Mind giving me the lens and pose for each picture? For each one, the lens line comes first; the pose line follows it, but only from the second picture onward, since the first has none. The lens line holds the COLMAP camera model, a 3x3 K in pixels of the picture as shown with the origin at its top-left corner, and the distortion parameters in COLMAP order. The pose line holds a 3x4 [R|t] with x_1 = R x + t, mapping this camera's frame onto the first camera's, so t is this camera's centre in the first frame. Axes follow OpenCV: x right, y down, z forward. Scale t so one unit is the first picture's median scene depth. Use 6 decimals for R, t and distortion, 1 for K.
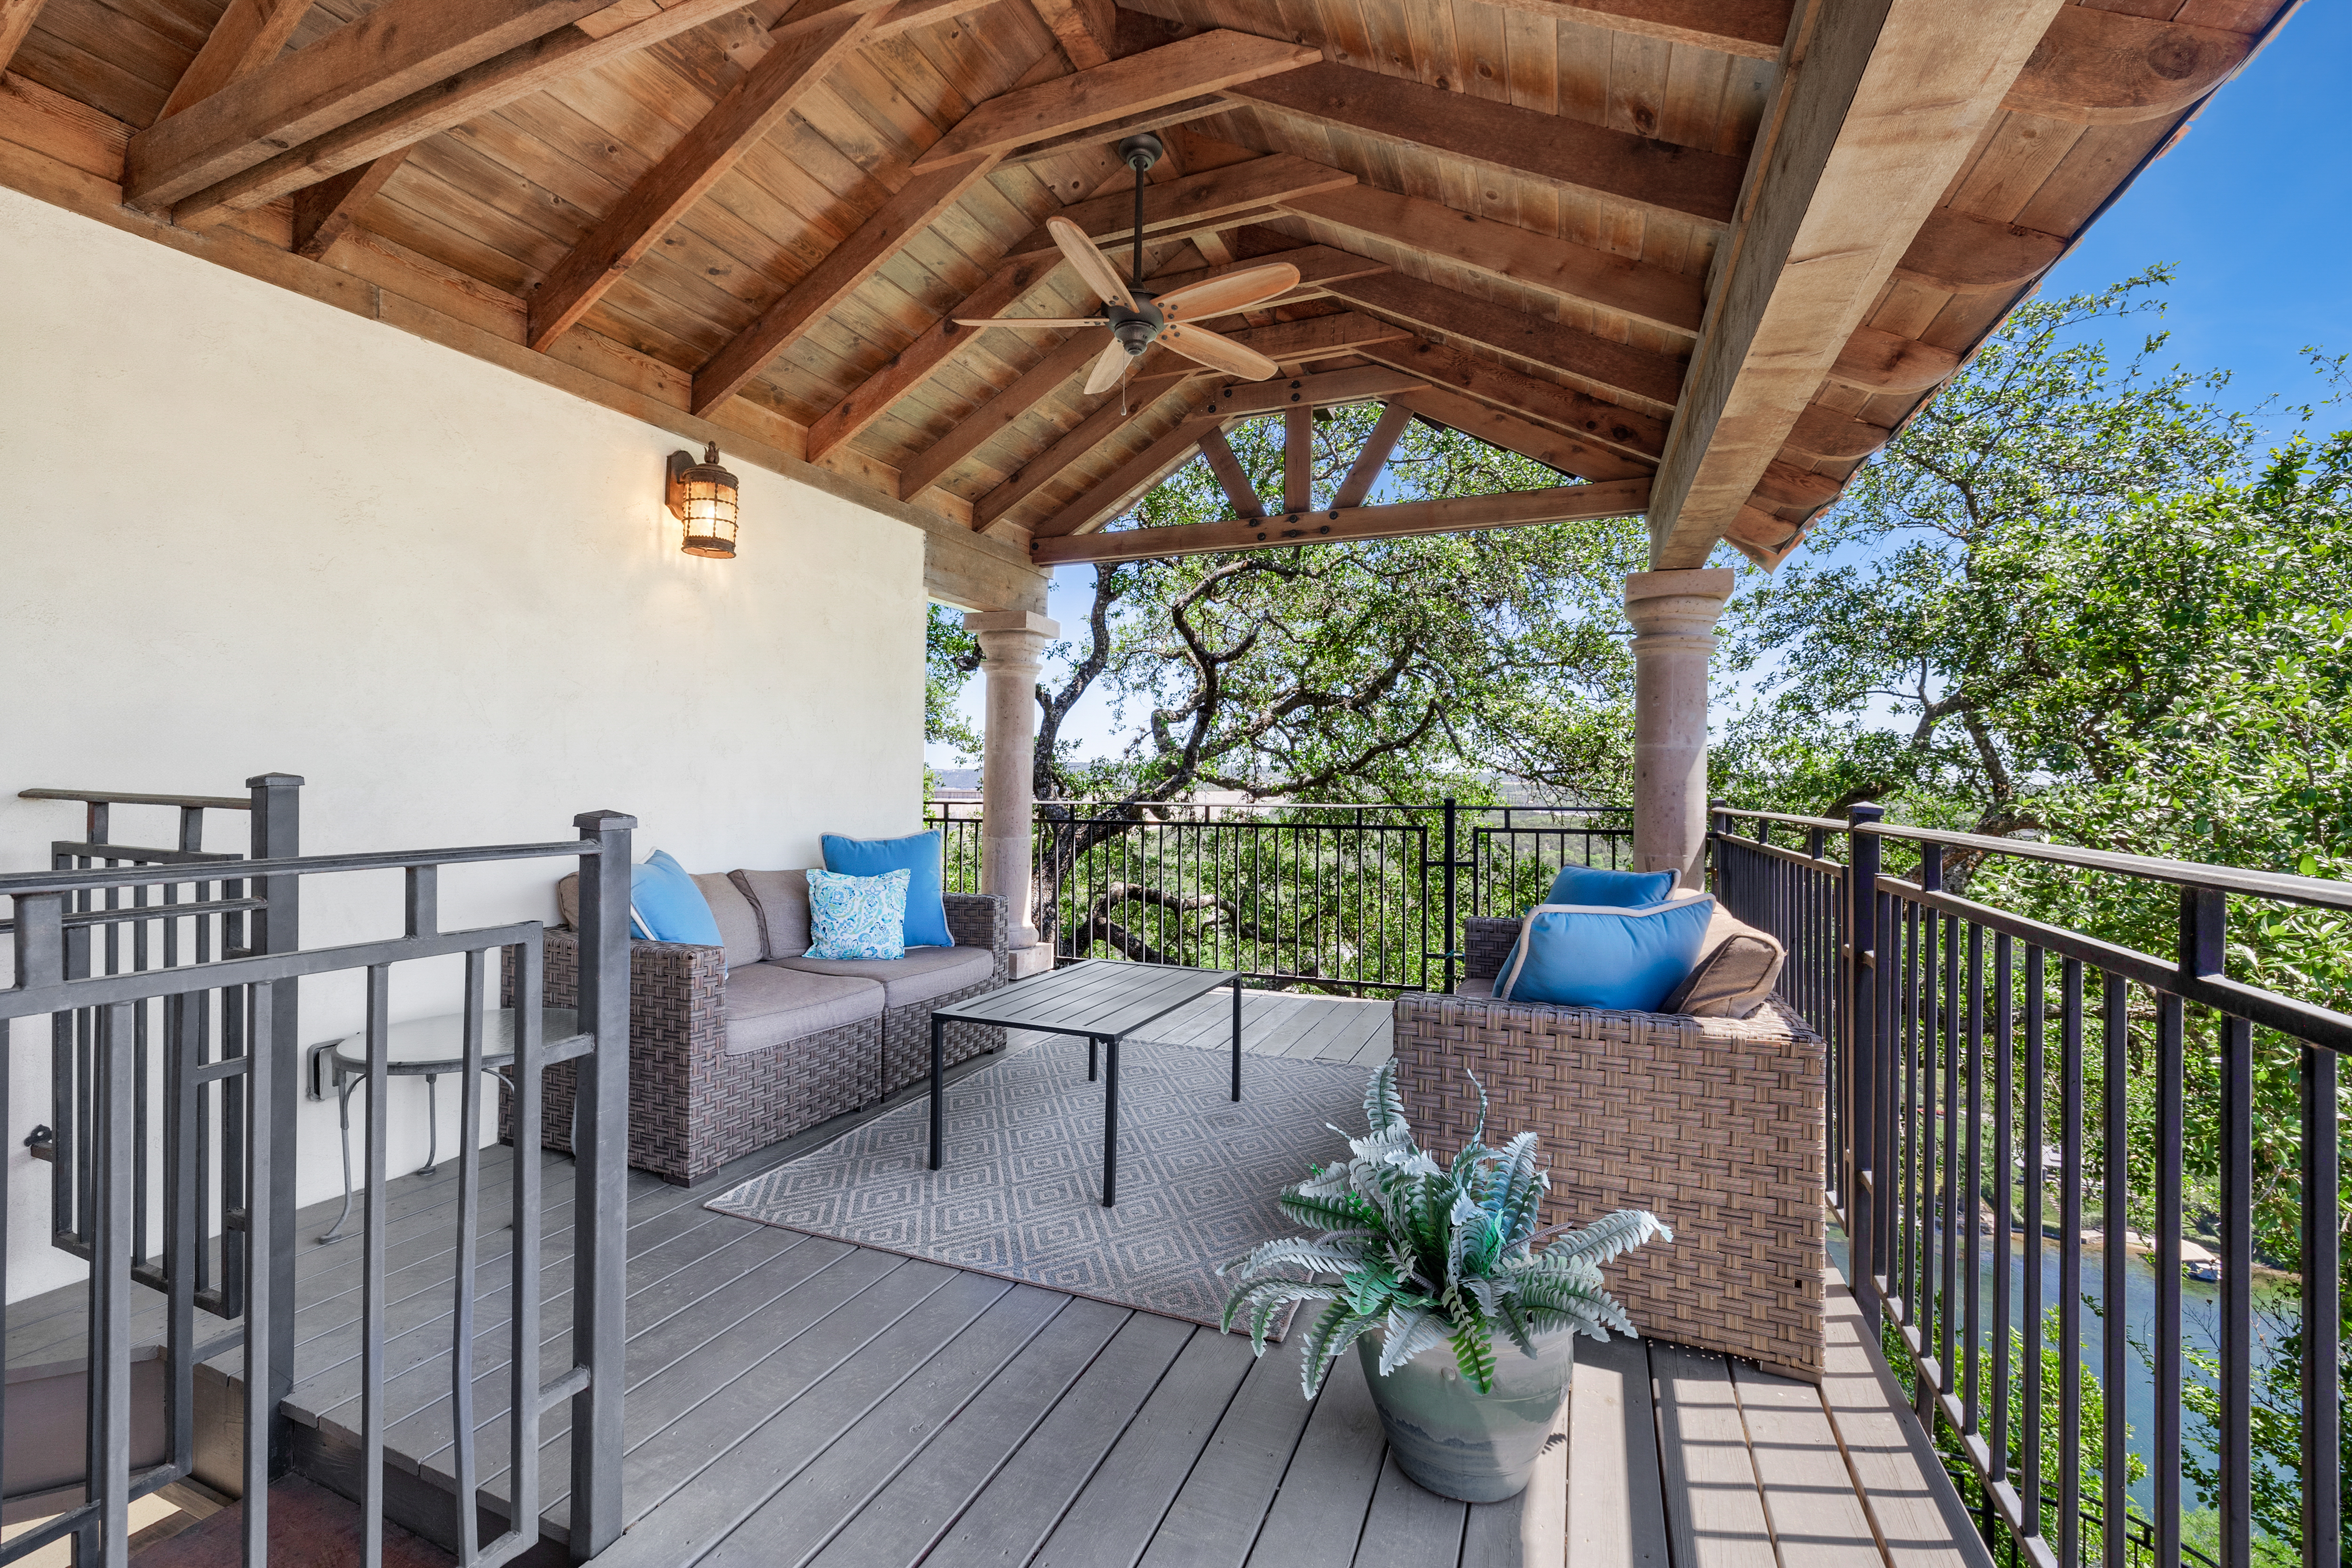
lens RADIAL K [[972.7, 0, 1176.0], [0, 972.7, 784.0], [0, 0, 1]] dist [0.001450, 0.000053]
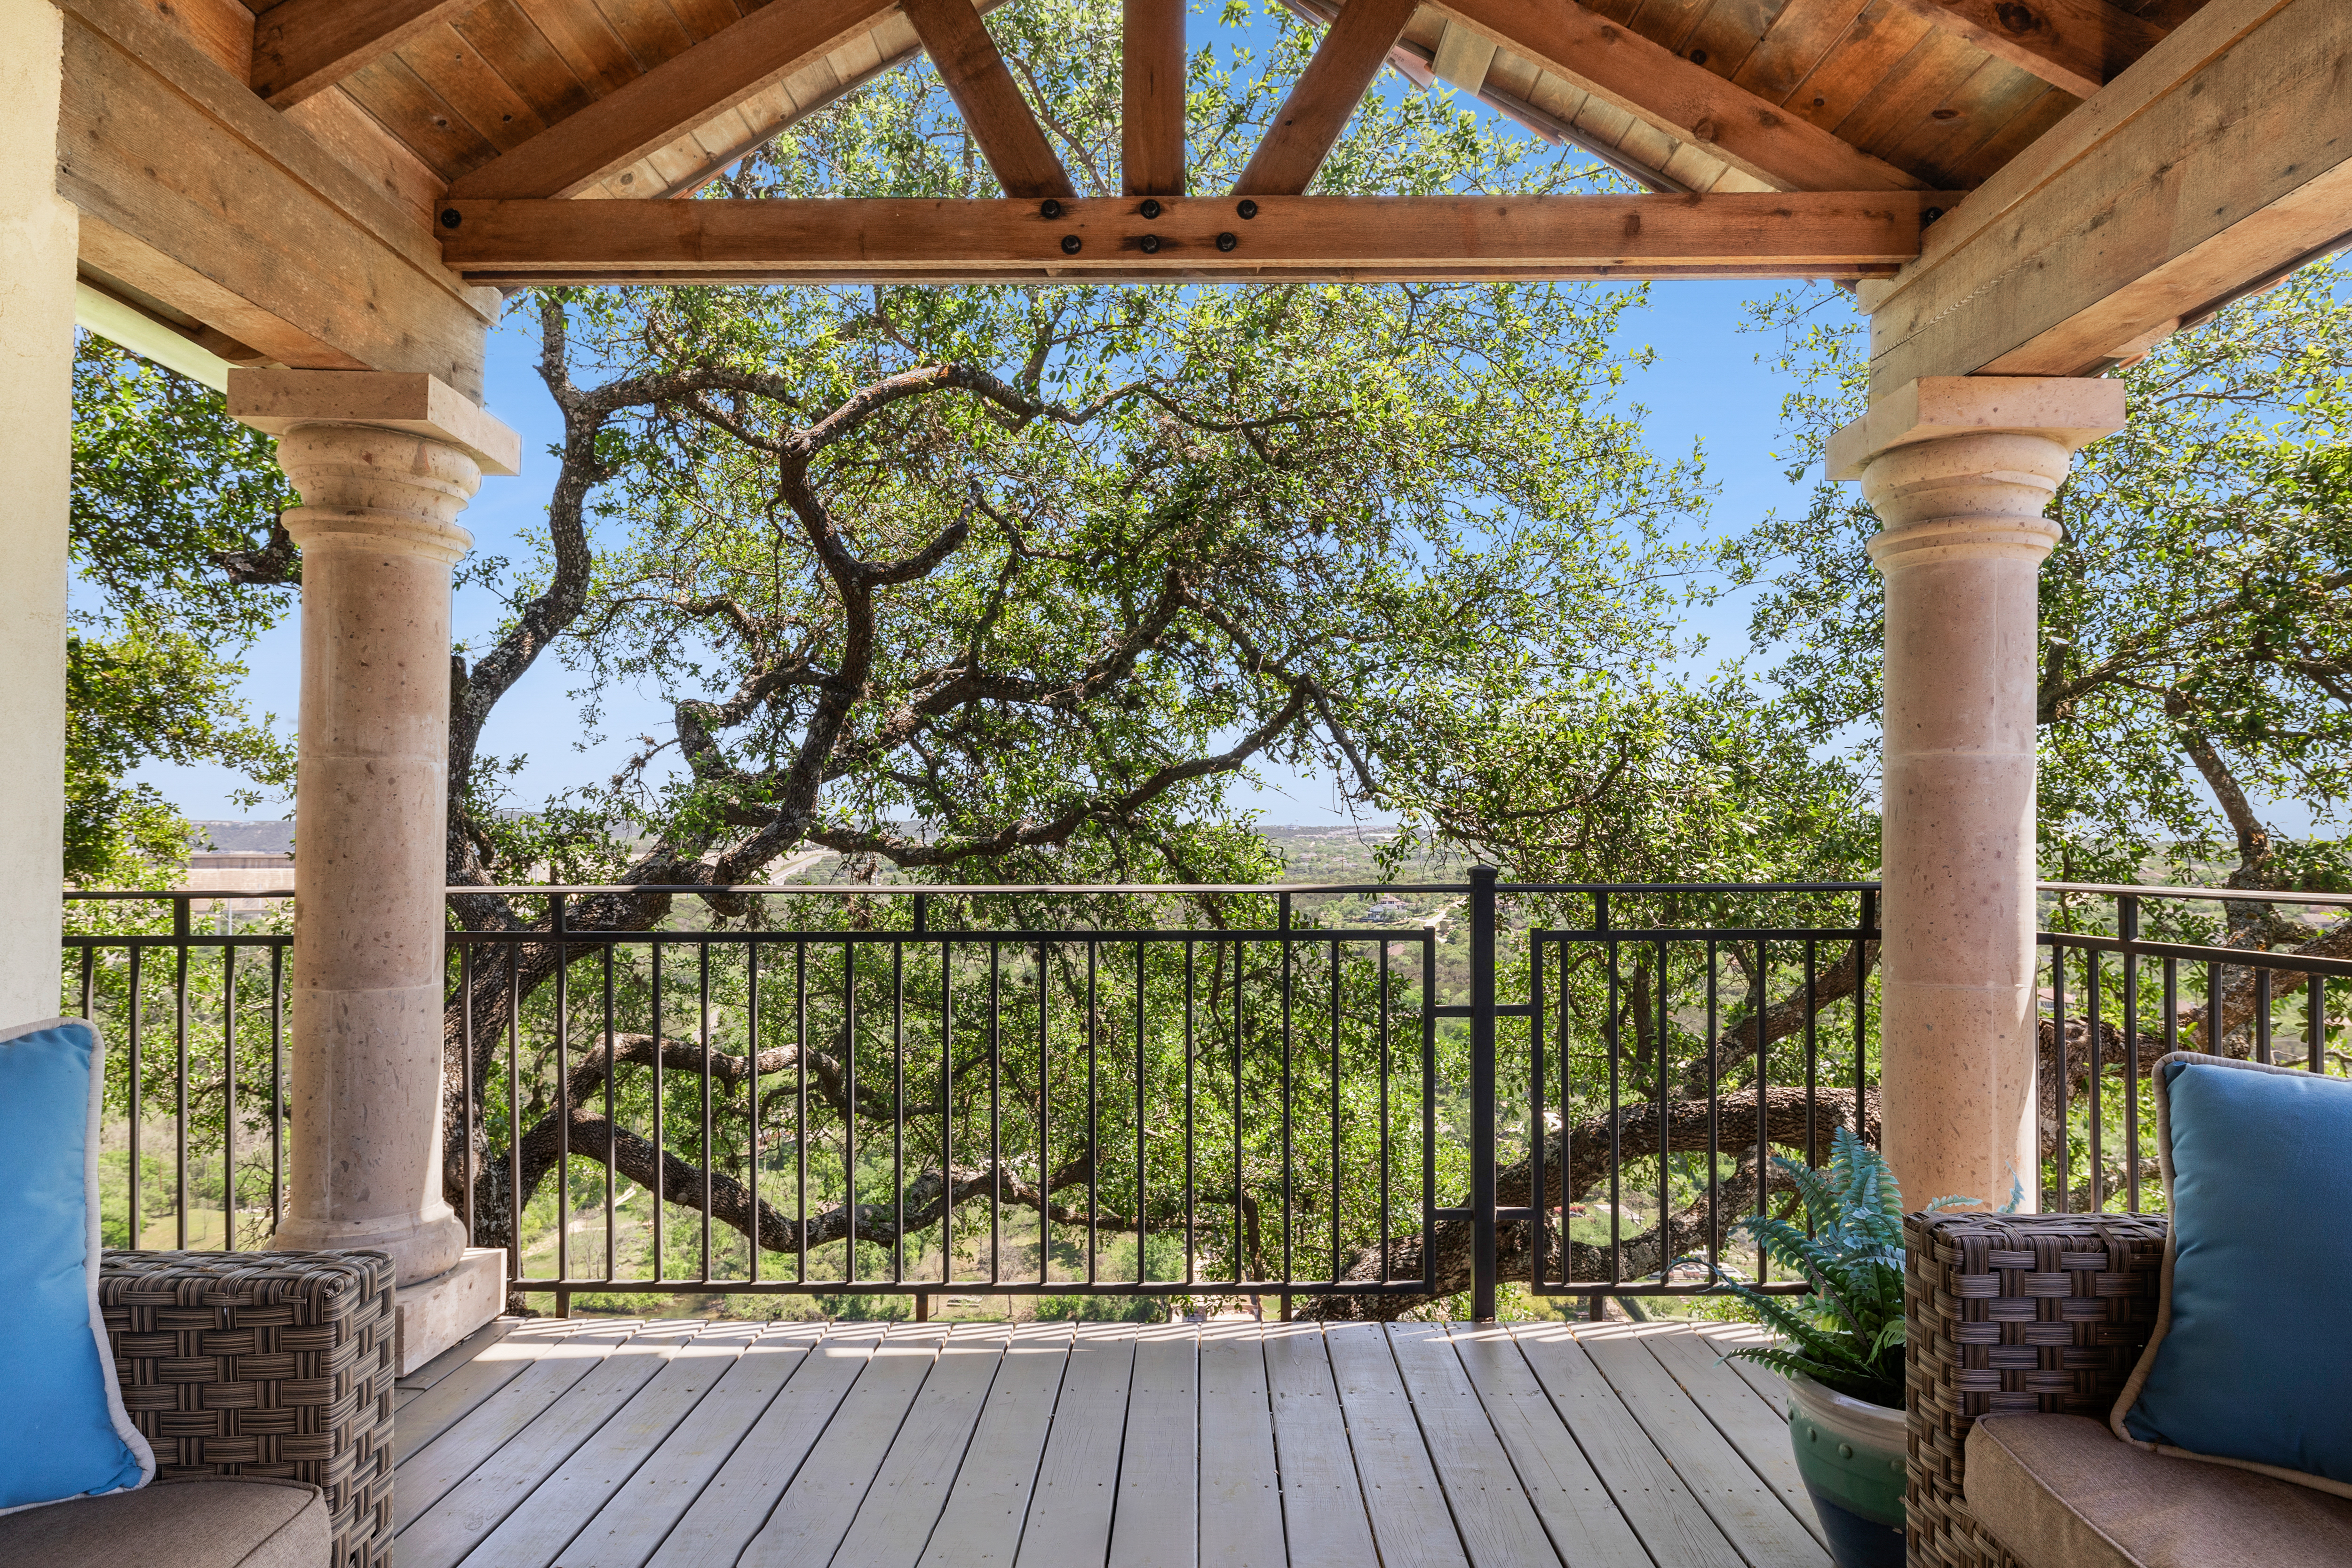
lens RADIAL K [[1344.3, 0, 1176.3], [0, 1344.3, 833.2], [0, 0, 1]] dist [-0.002641, 0.001051]
pose [[0.929452, -0.007137, 0.368875, -0.045110], [0.008958, 0.999955, -0.003224, -0.000104], [-0.368835, 0.006301, 0.929474, 0.240988]]
